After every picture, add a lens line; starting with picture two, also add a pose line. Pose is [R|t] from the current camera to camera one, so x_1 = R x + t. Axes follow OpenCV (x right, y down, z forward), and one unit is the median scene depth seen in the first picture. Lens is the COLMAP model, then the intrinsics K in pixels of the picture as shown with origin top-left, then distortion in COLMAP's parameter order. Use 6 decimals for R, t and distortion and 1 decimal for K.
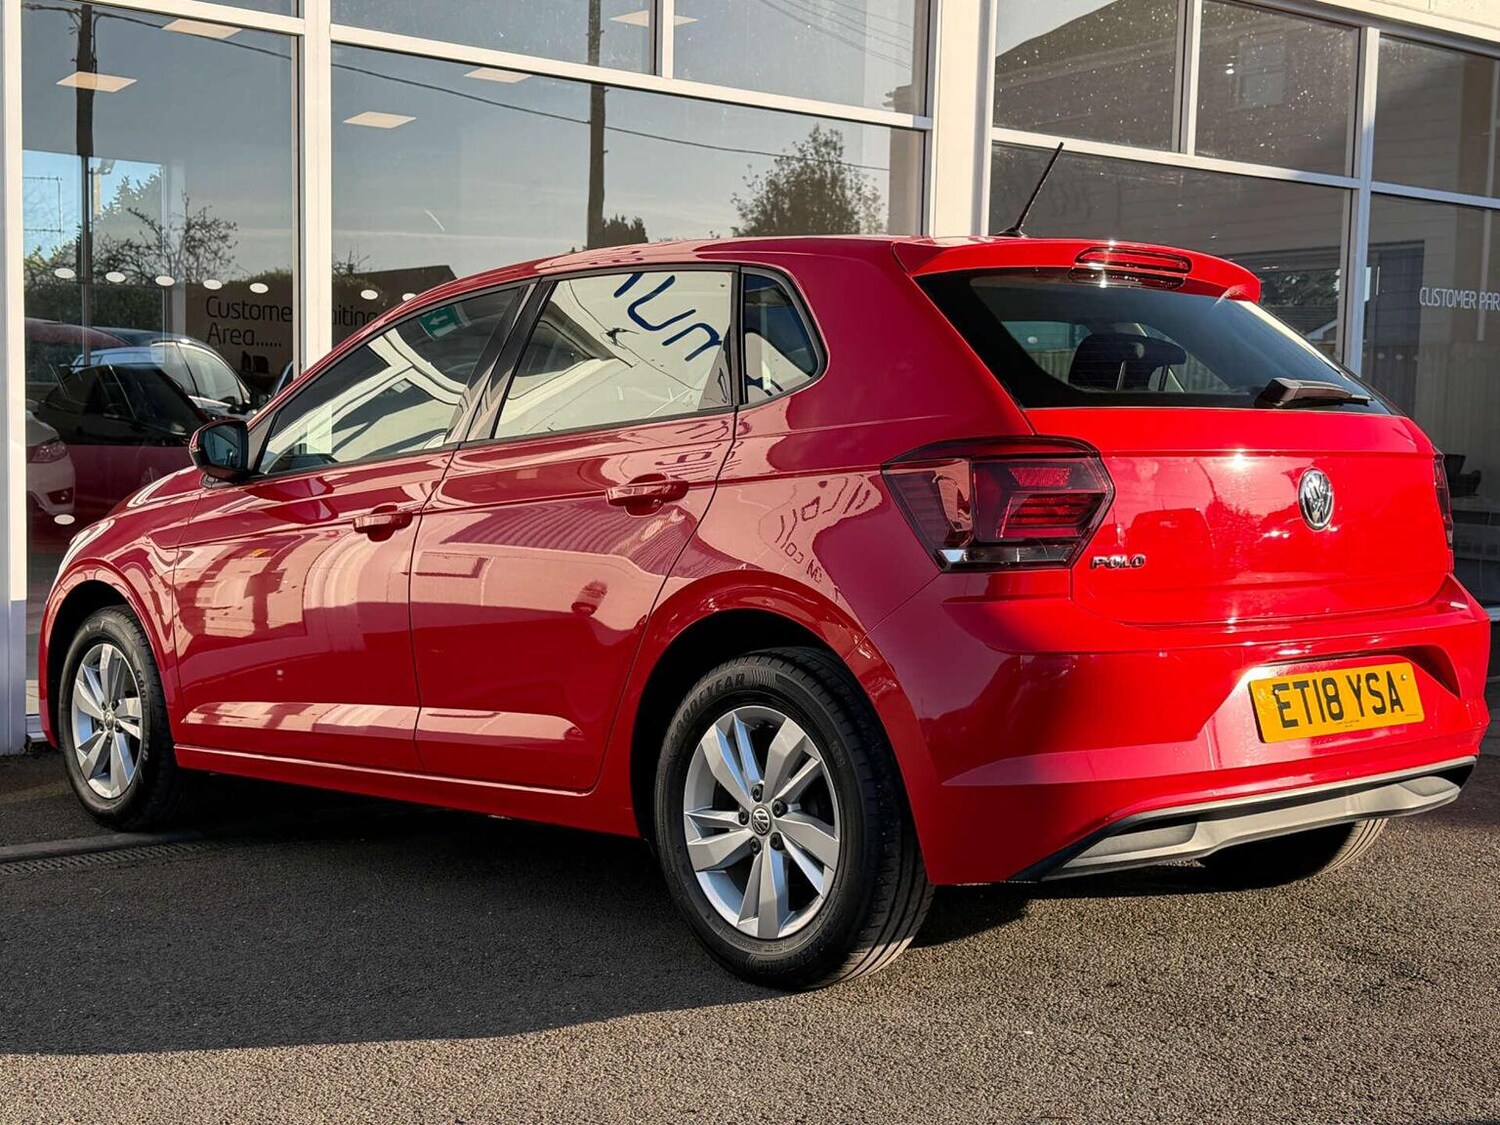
lens RADIAL K [[2056.7, 0, 722.0], [0, 2056.7, 571.7], [0, 0, 1]] dist [0.113400, 0.000000]
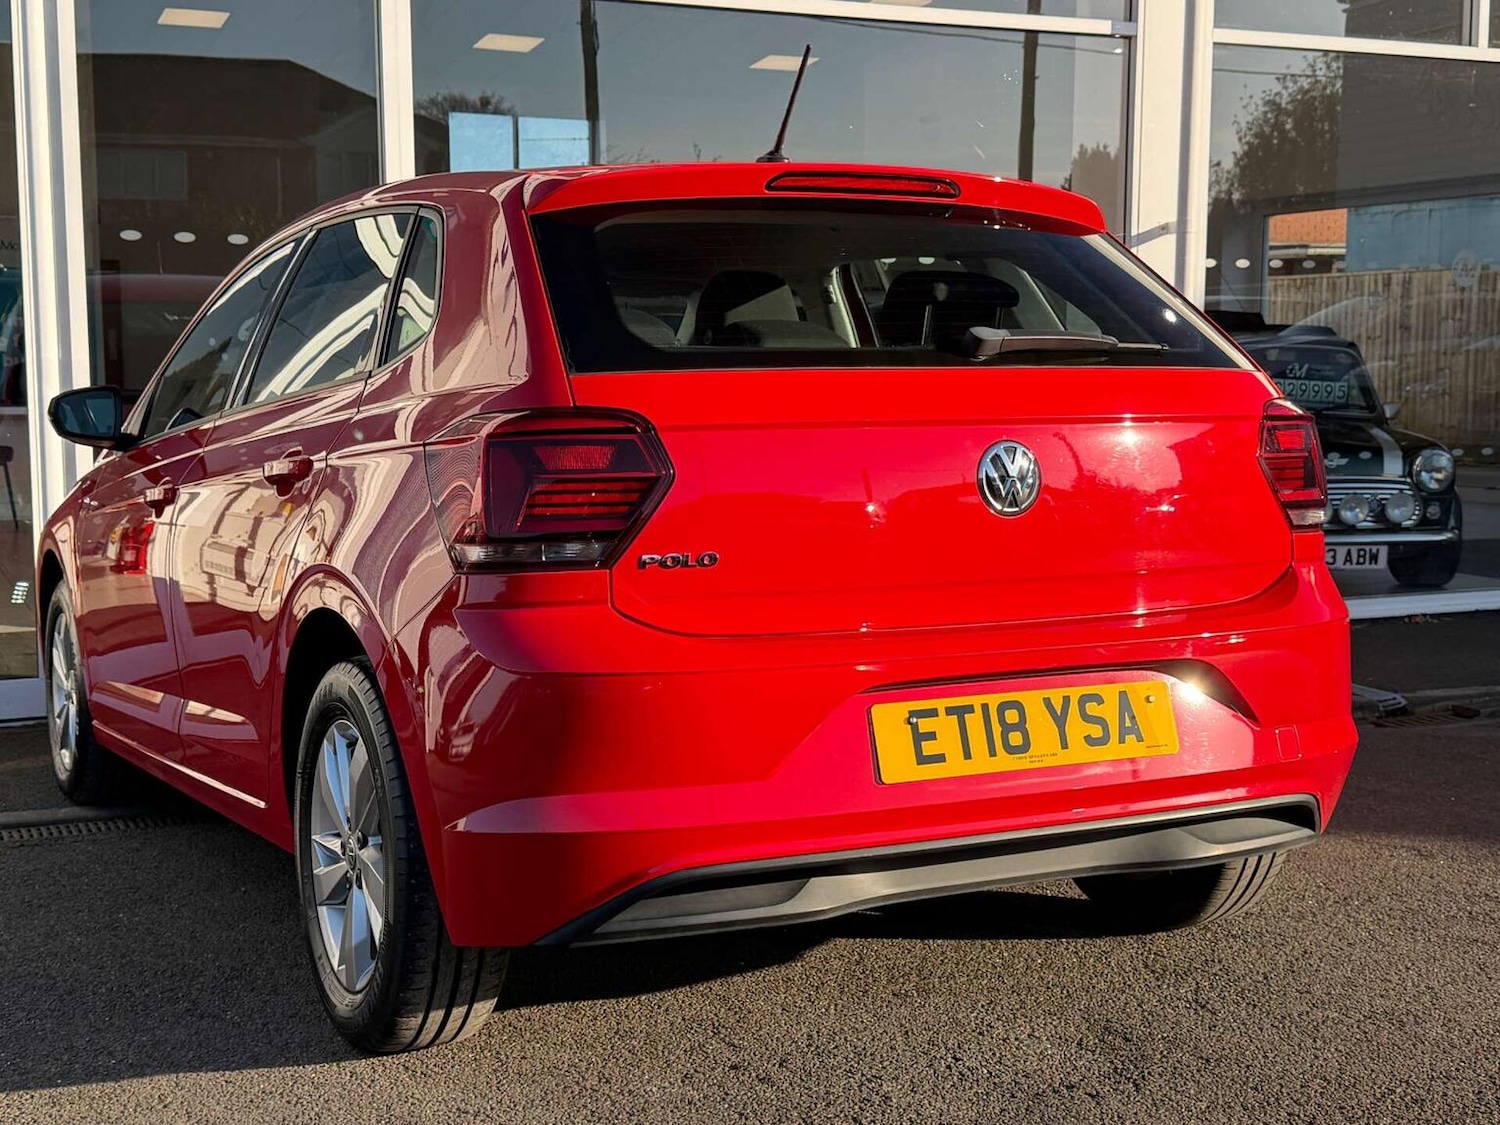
lens RADIAL K [[2056.7, 0, 702.2], [0, 2056.7, 572.3], [0, 0, 1]] dist [0.113400, 0.000000]
pose [[0.971772, 0.007904, -0.235789, 0.358289], [-0.000764, 0.999539, 0.030359, -0.022601], [0.235920, -0.029322, 0.971330, 0.194204]]
